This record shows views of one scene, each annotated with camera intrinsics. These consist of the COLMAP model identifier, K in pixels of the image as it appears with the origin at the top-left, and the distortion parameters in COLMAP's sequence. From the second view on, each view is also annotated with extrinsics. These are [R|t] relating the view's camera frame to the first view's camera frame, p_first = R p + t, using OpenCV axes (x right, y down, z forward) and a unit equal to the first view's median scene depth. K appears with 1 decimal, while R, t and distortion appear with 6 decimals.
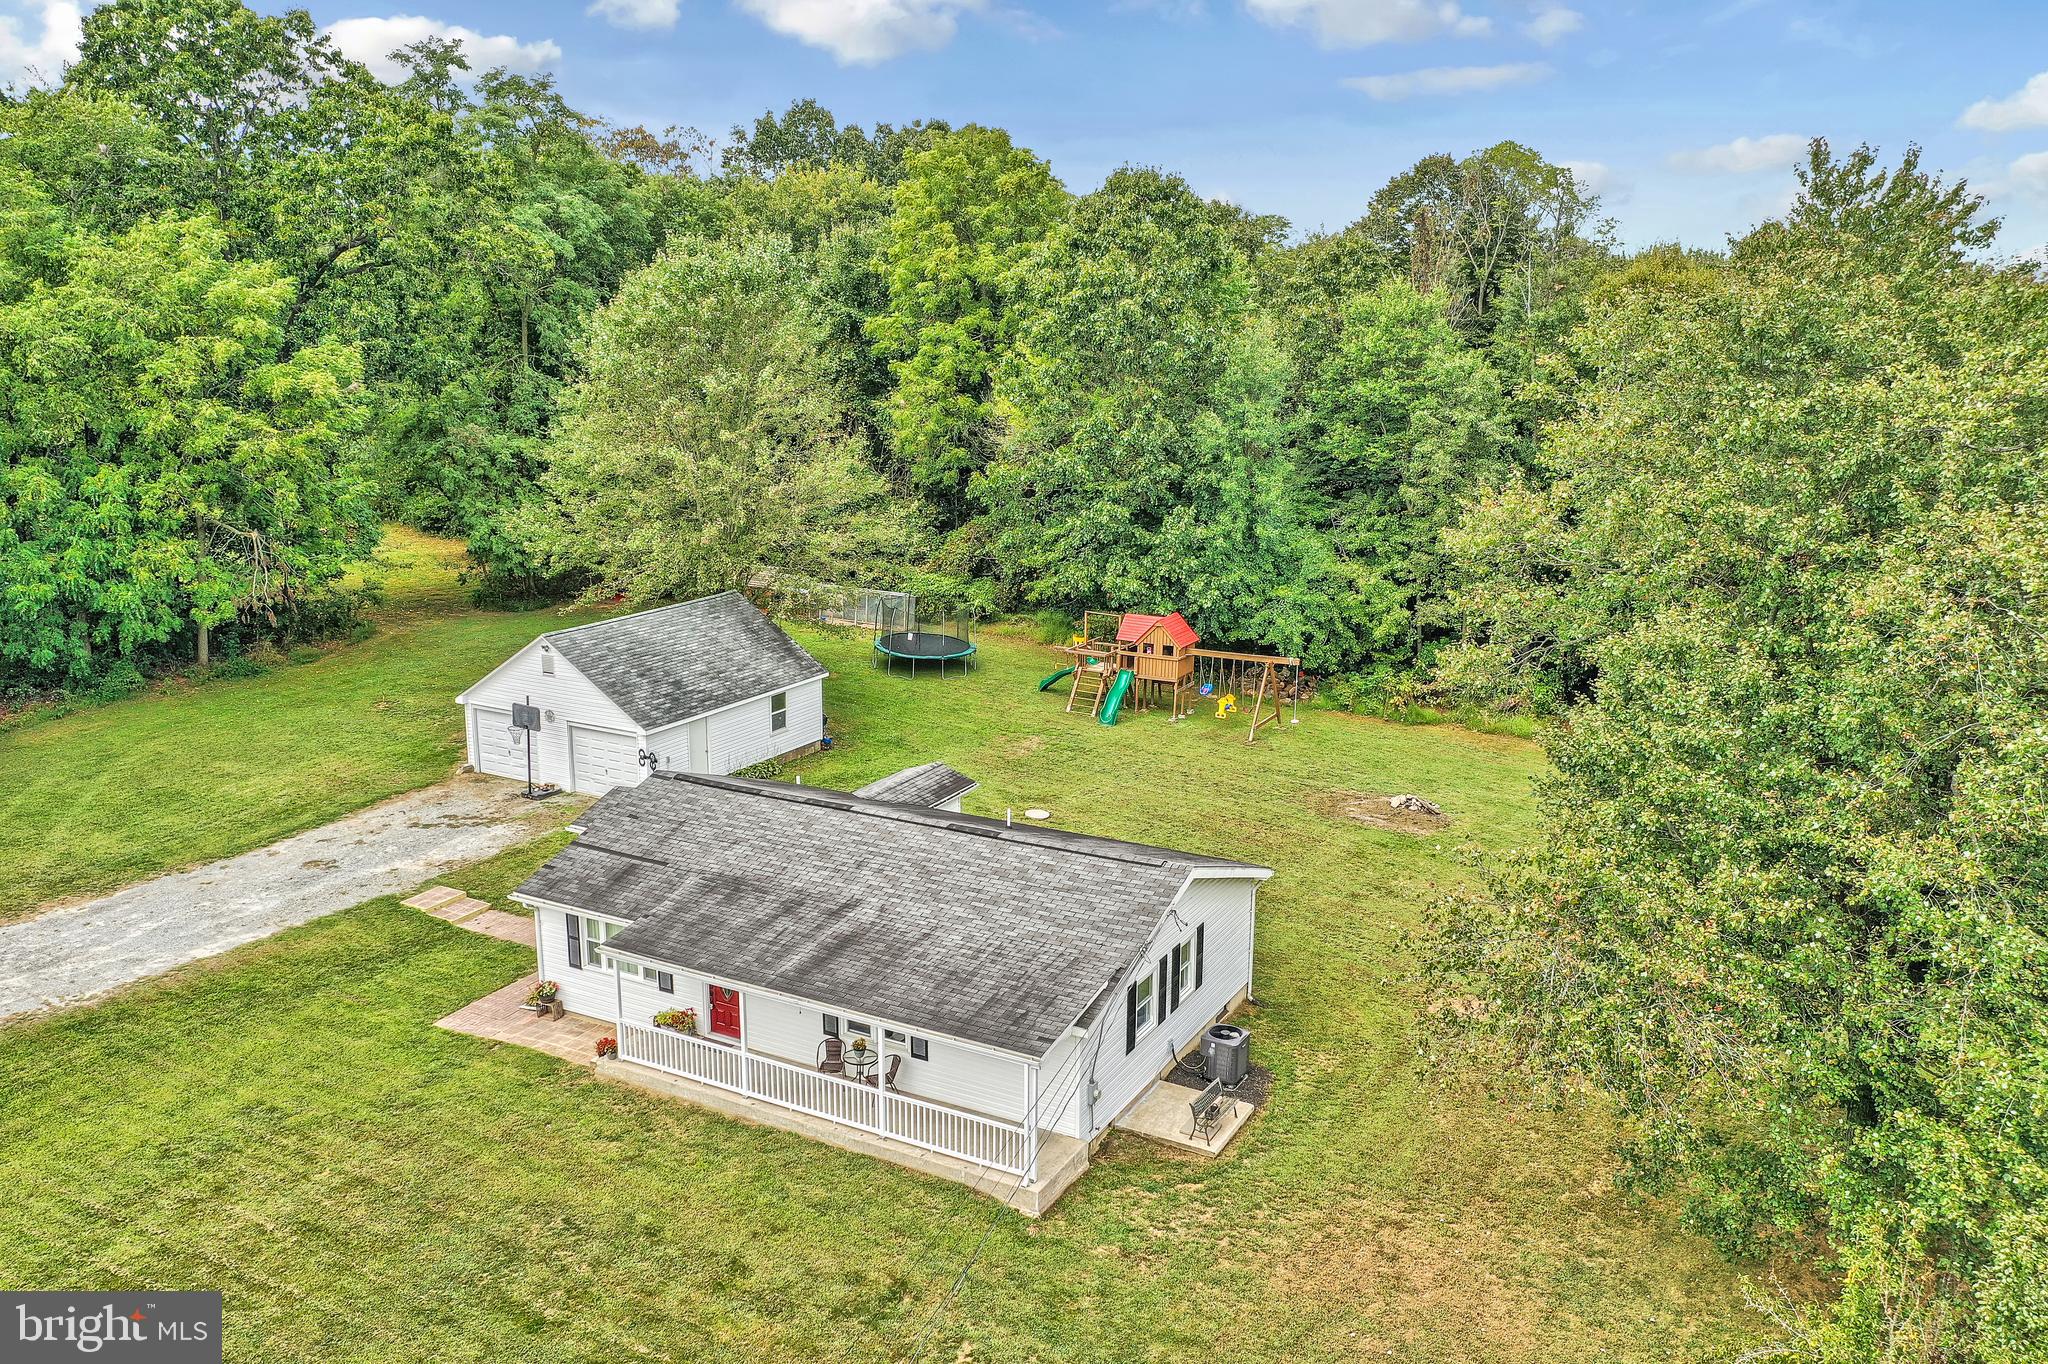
lens RADIAL K [[1611.5, 0, 1022.2], [0, 1611.5, 673.1], [0, 0, 1]] dist [-0.001883, -0.000950]
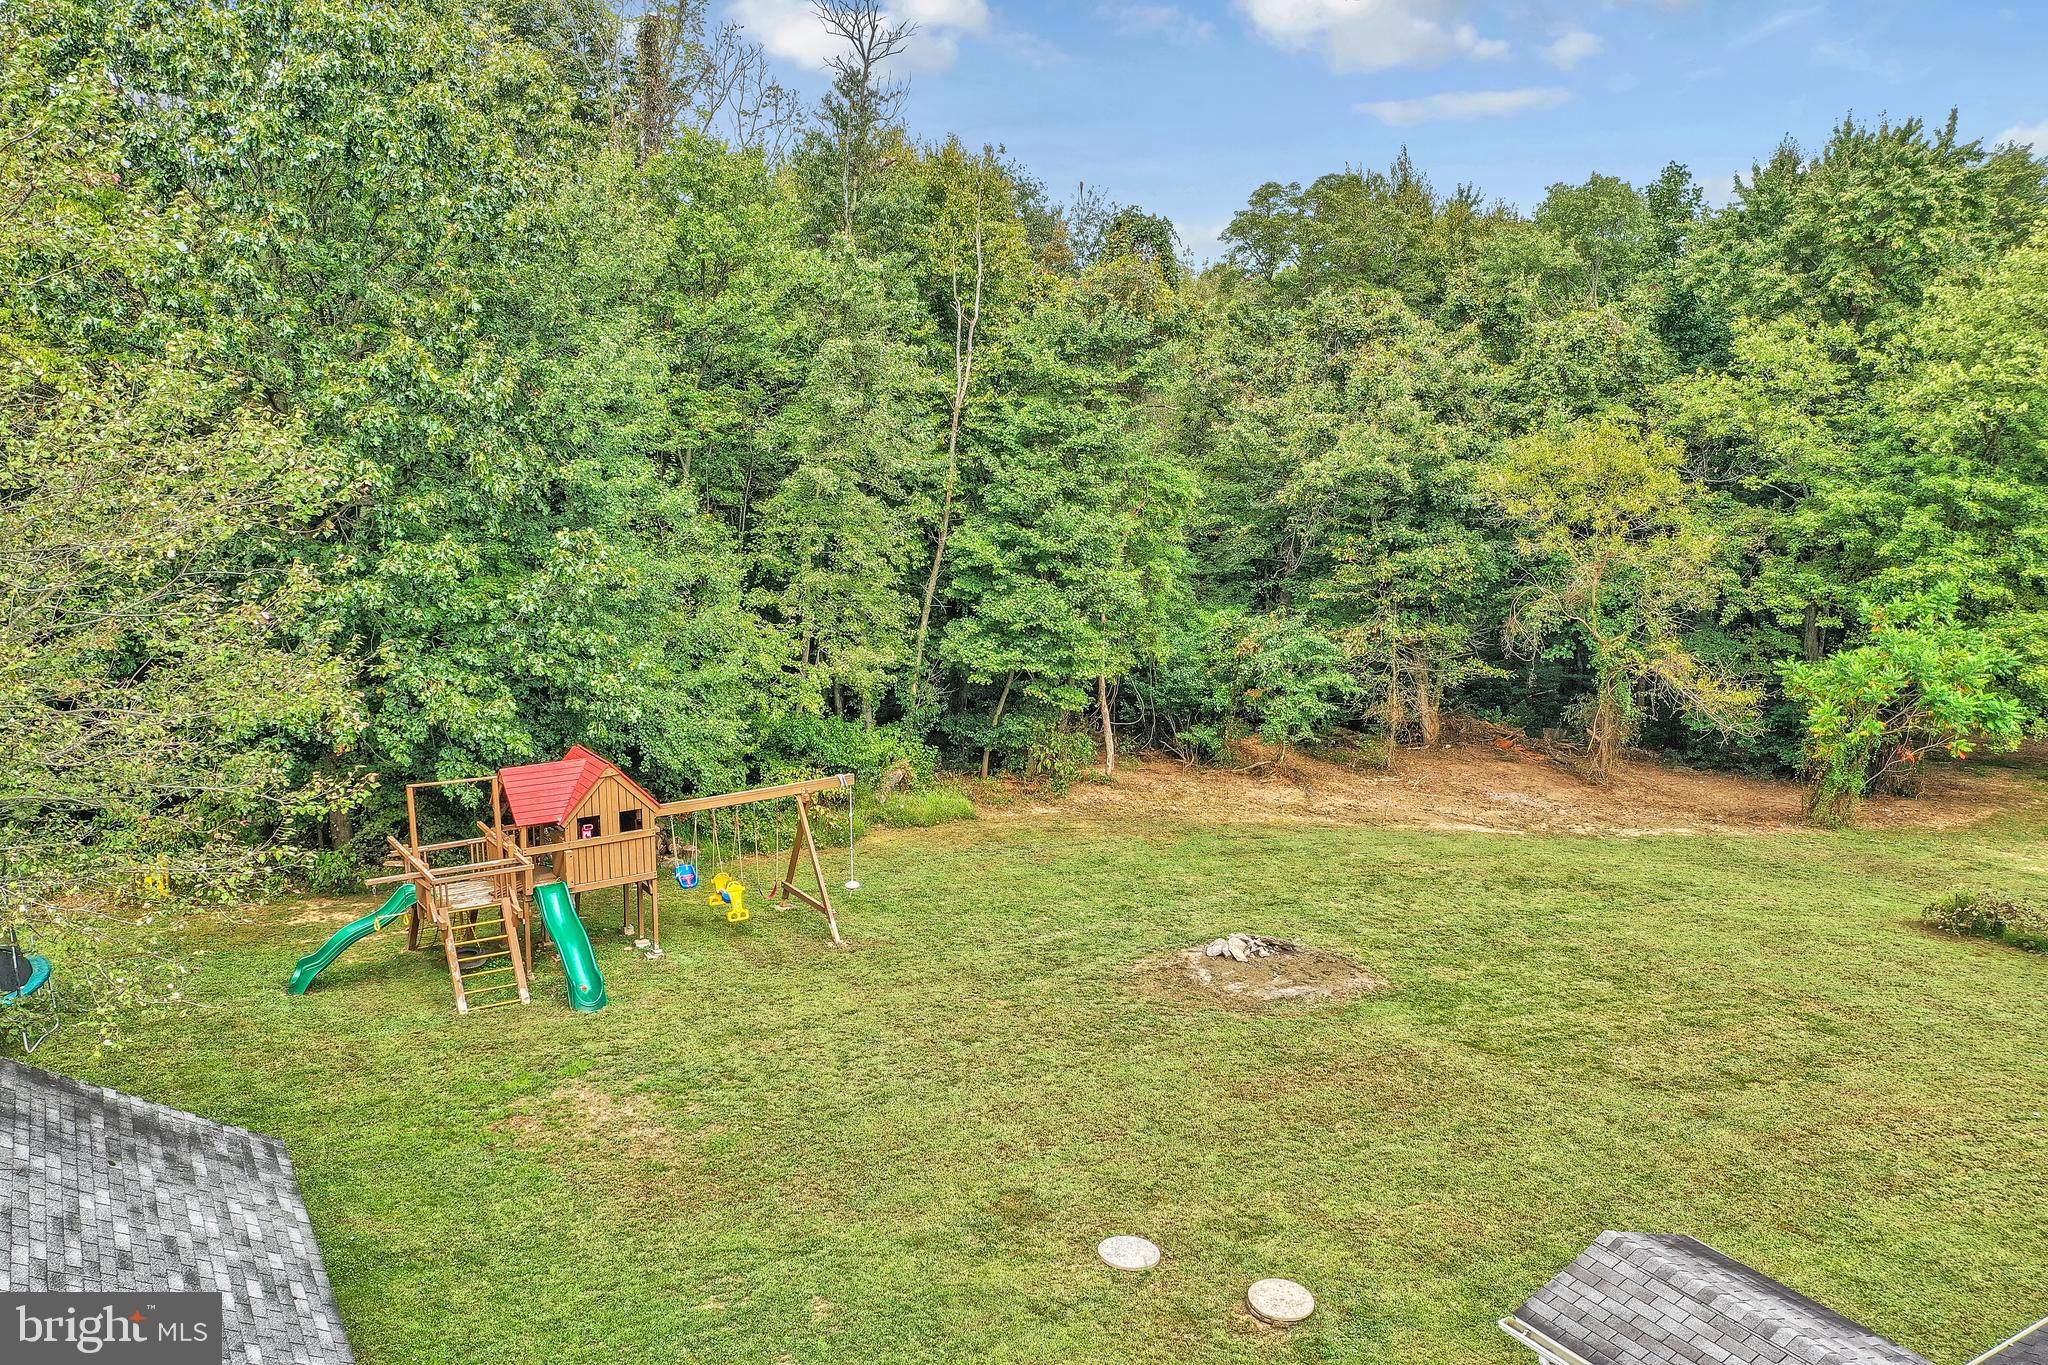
lens RADIAL K [[1611.5, 0, 1029.3], [0, 1611.5, 683.5], [0, 0, 1]] dist [-0.001883, -0.000950]
pose [[0.495888, -0.175648, 0.850437, -0.385317], [0.195643, 0.976750, 0.087657, -0.109772], [-0.846061, 0.122914, 0.518723, 0.954670]]
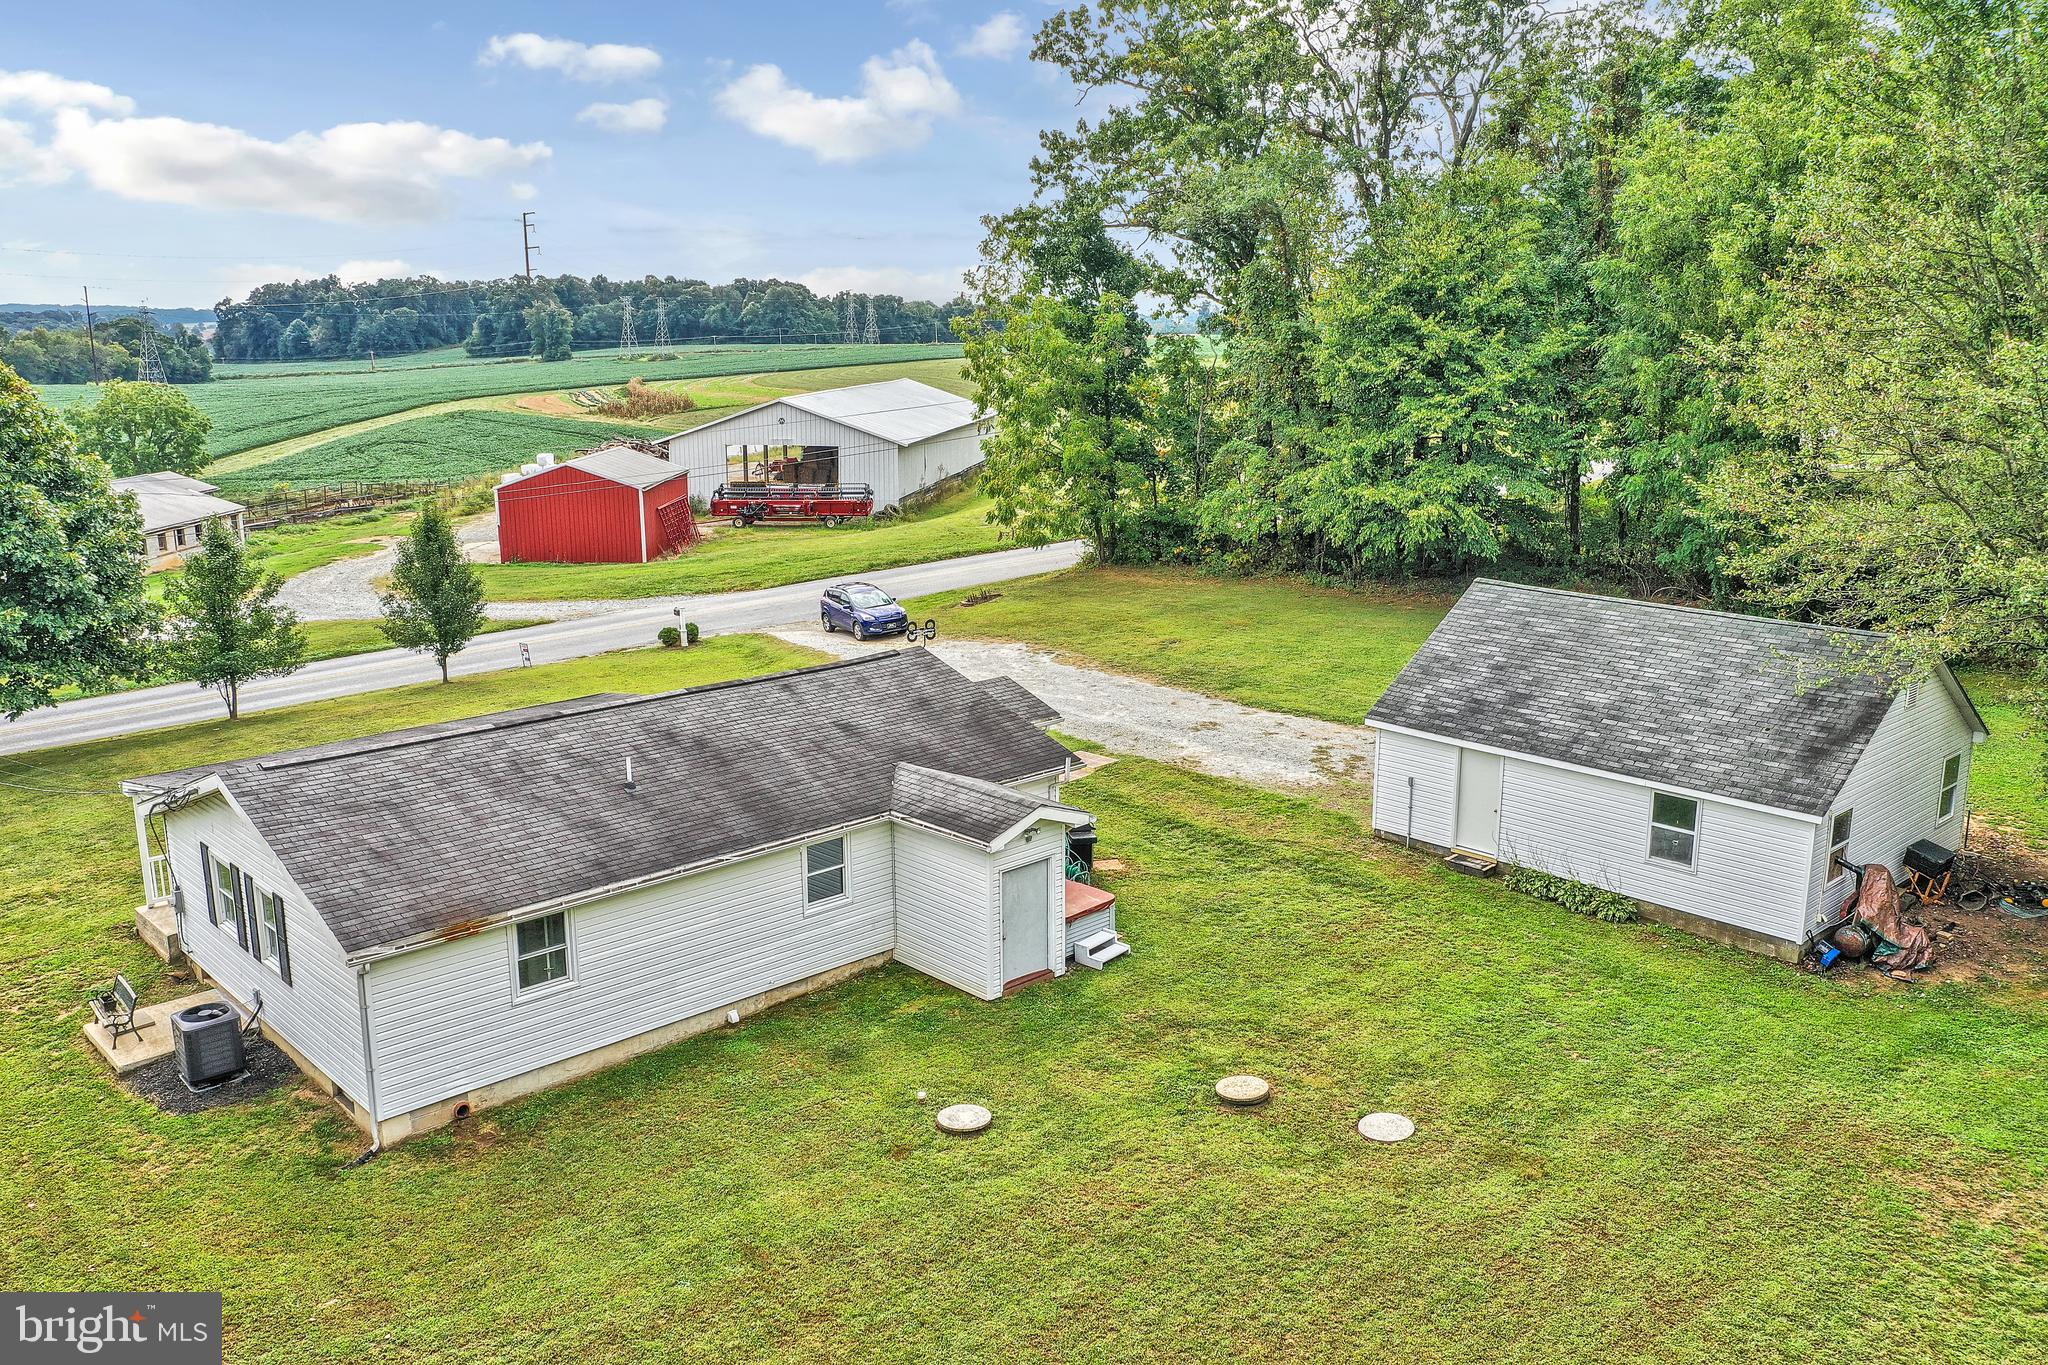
lens RADIAL K [[1611.5, 0, 1031.7], [0, 1611.5, 683.4], [0, 0, 1]] dist [-0.001883, -0.000950]
pose [[-0.308639, 0.206245, -0.928550, 0.527591], [-0.212605, 0.936553, 0.278690, -0.164140], [0.927114, 0.283429, -0.245208, 1.180476]]
